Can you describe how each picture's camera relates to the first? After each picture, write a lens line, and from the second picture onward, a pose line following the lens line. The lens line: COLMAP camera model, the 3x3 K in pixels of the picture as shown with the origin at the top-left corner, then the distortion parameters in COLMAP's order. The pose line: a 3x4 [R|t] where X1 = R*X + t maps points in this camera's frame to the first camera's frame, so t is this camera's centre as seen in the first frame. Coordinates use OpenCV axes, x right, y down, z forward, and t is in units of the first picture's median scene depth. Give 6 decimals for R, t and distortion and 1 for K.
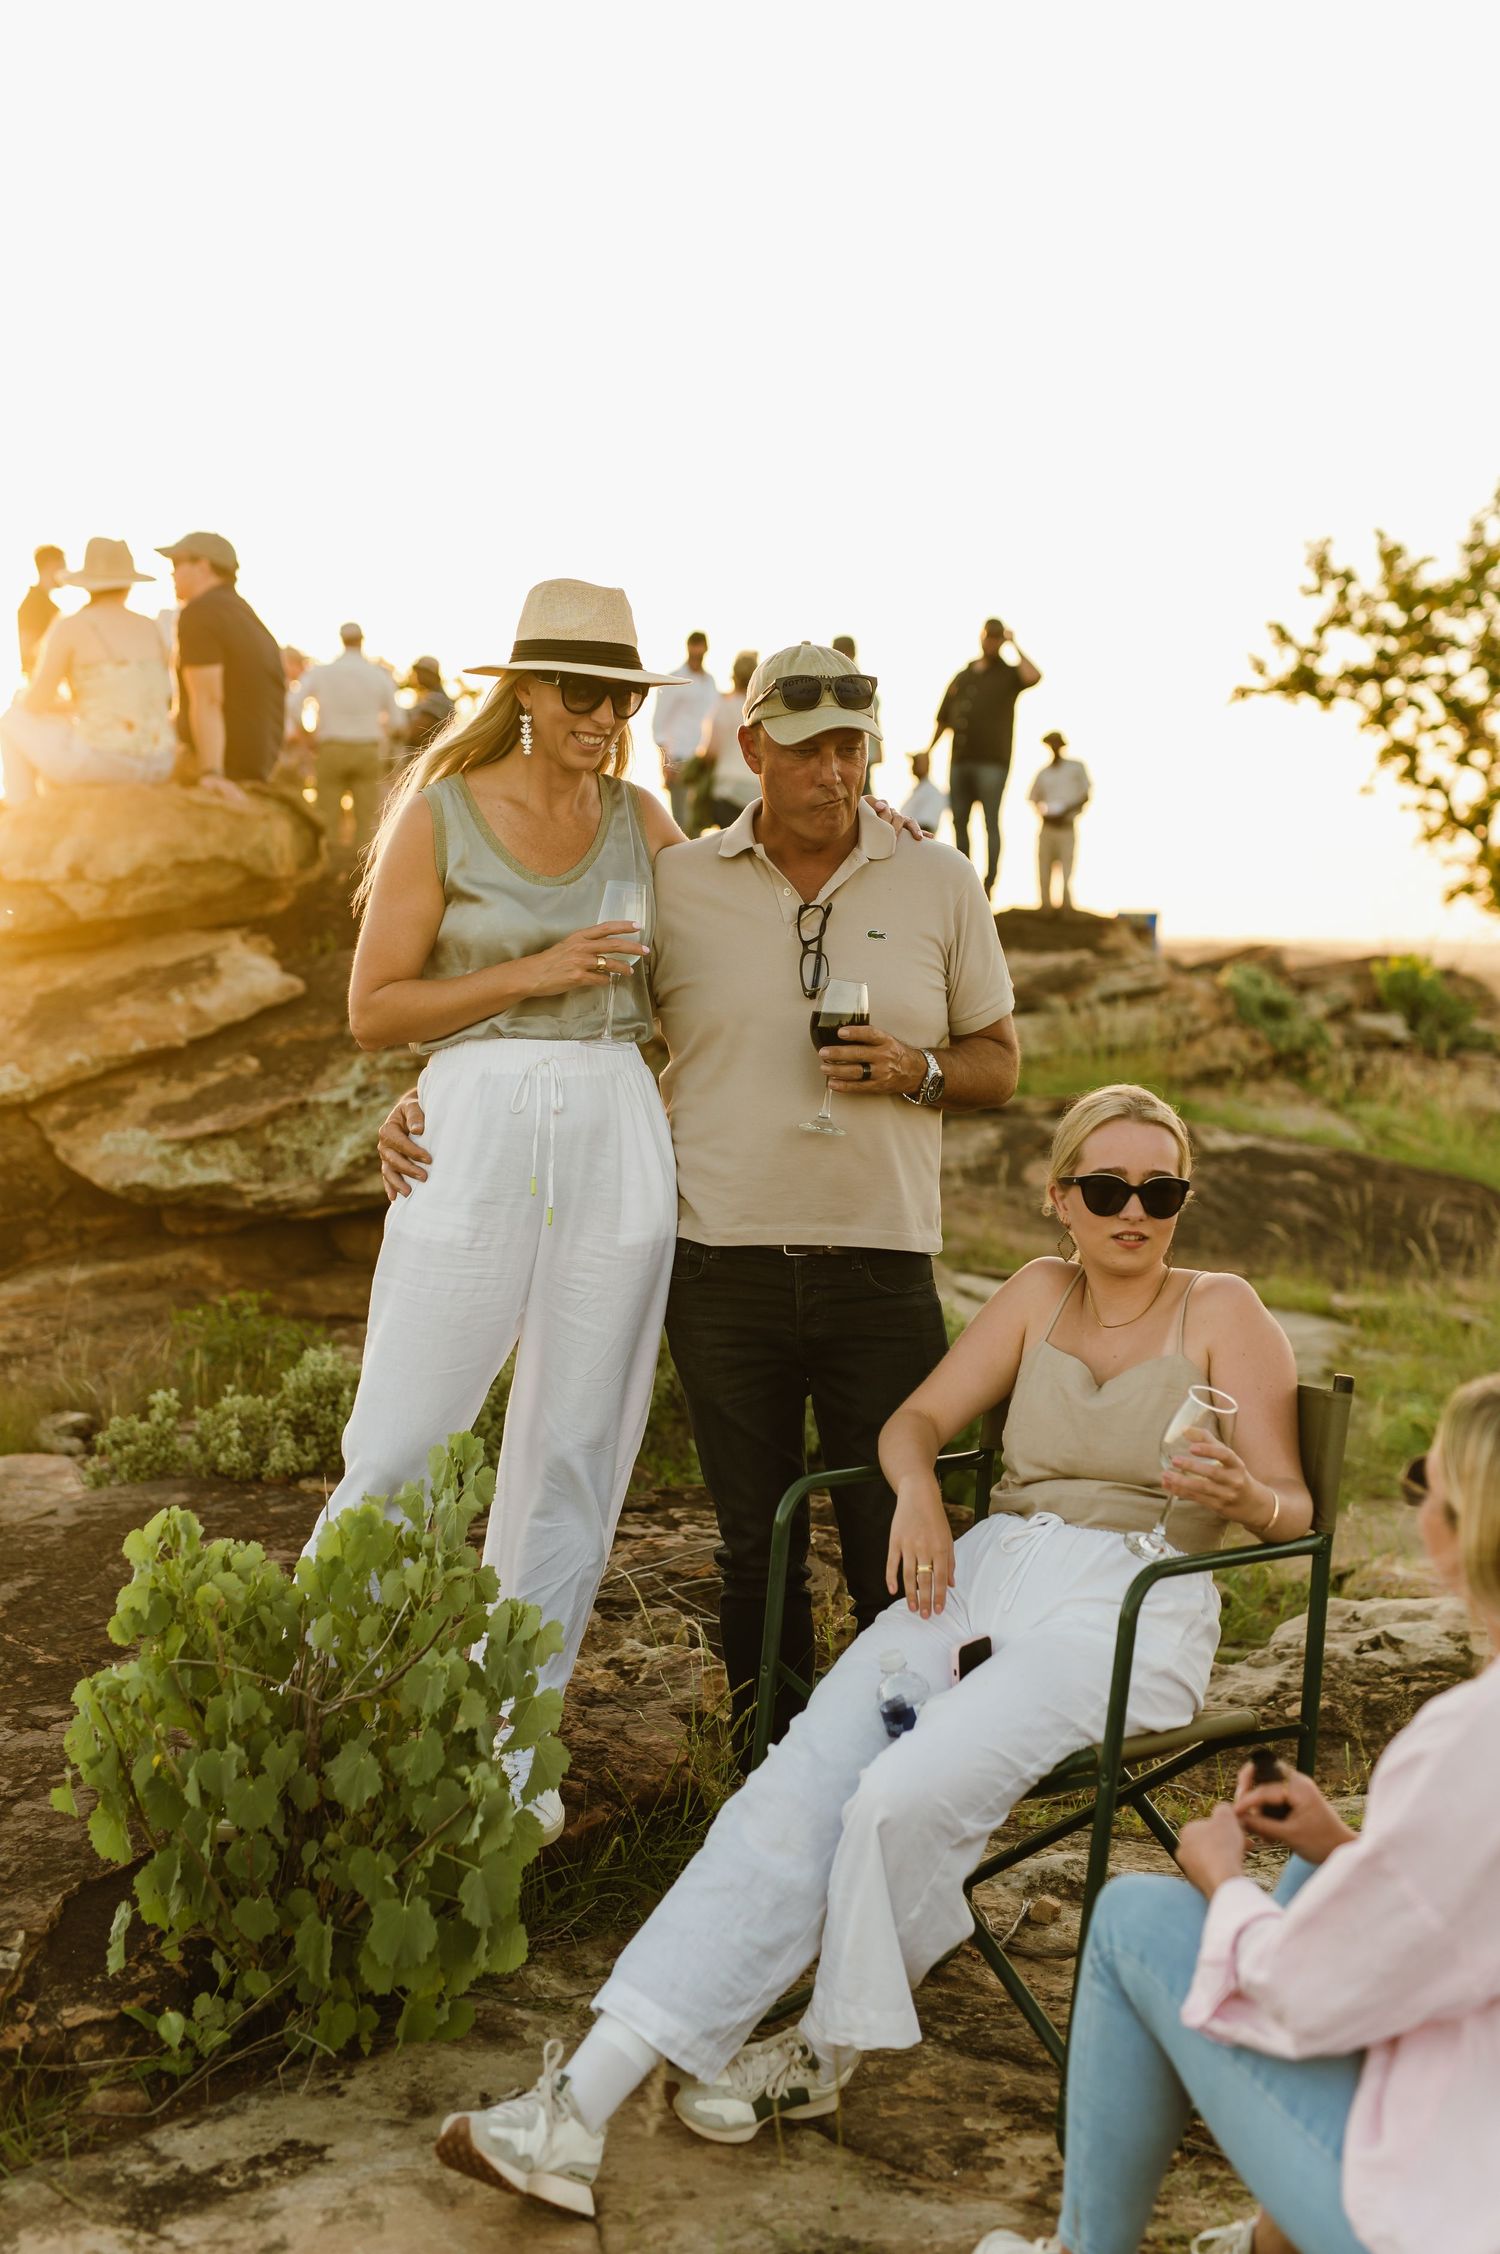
lens RADIAL K [[3219.2, 0, 750.5], [0, 3219.2, 1125.1], [0, 0, 1]] dist [0.164134, 0.000000]
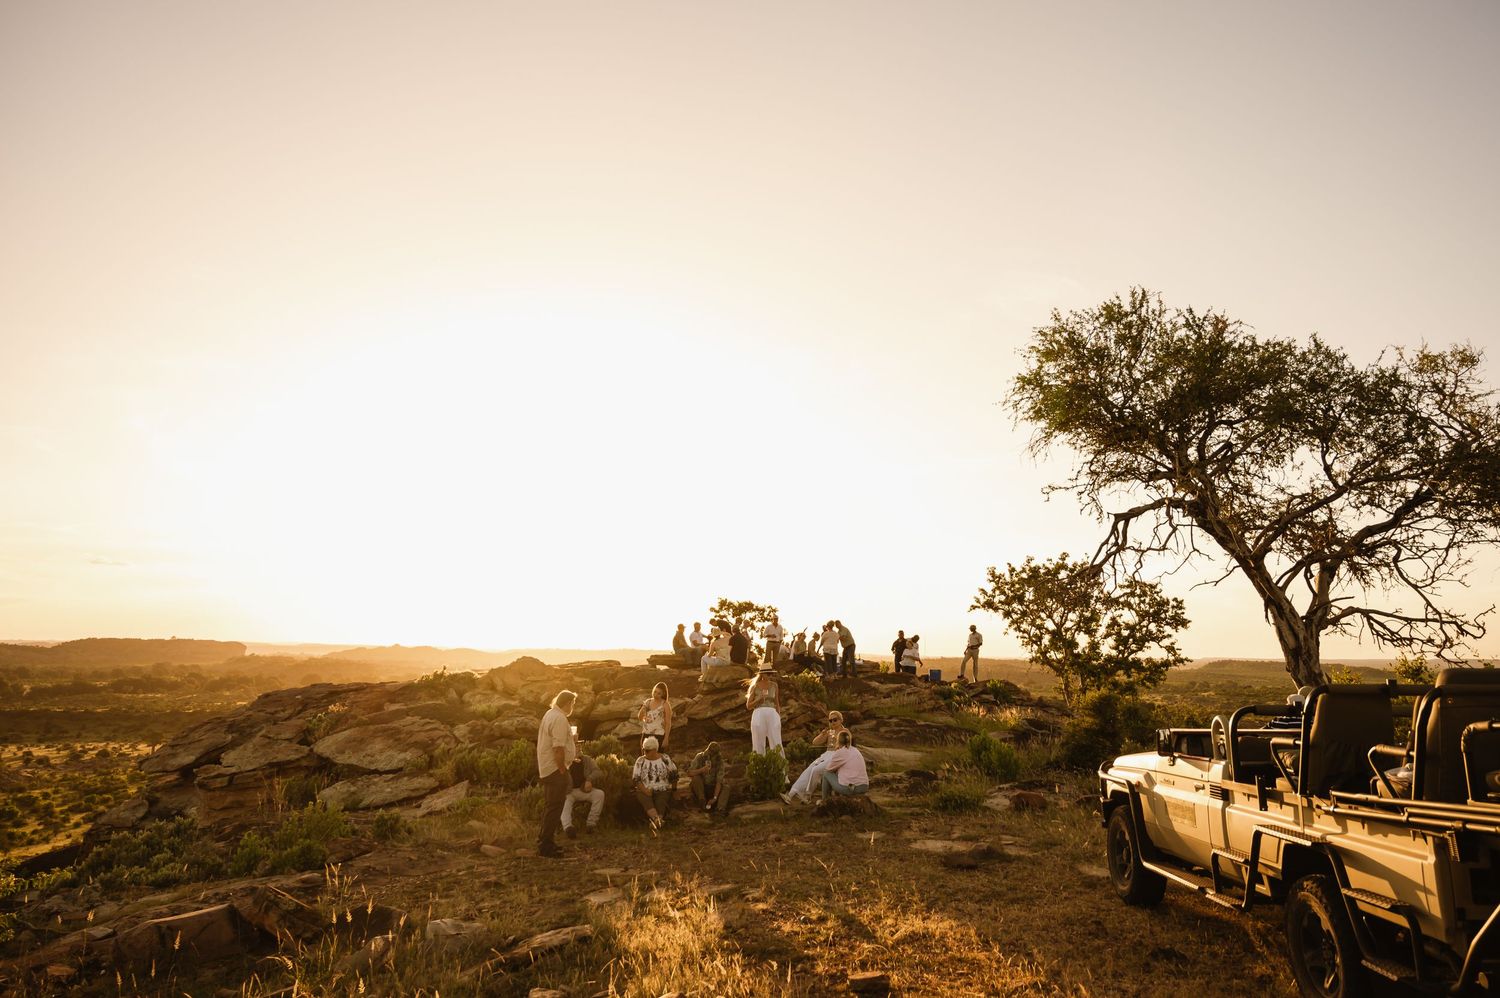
lens RADIAL K [[1015.8, 0, 752.9], [0, 1015.8, 494.7], [0, 0, 1]] dist [0.012143, 0.003020]
pose [[0.994217, -0.036424, -0.101022, 0.056699], [0.012865, 0.974345, -0.224693, 0.011248], [0.106614, 0.222094, 0.969179, -0.712041]]
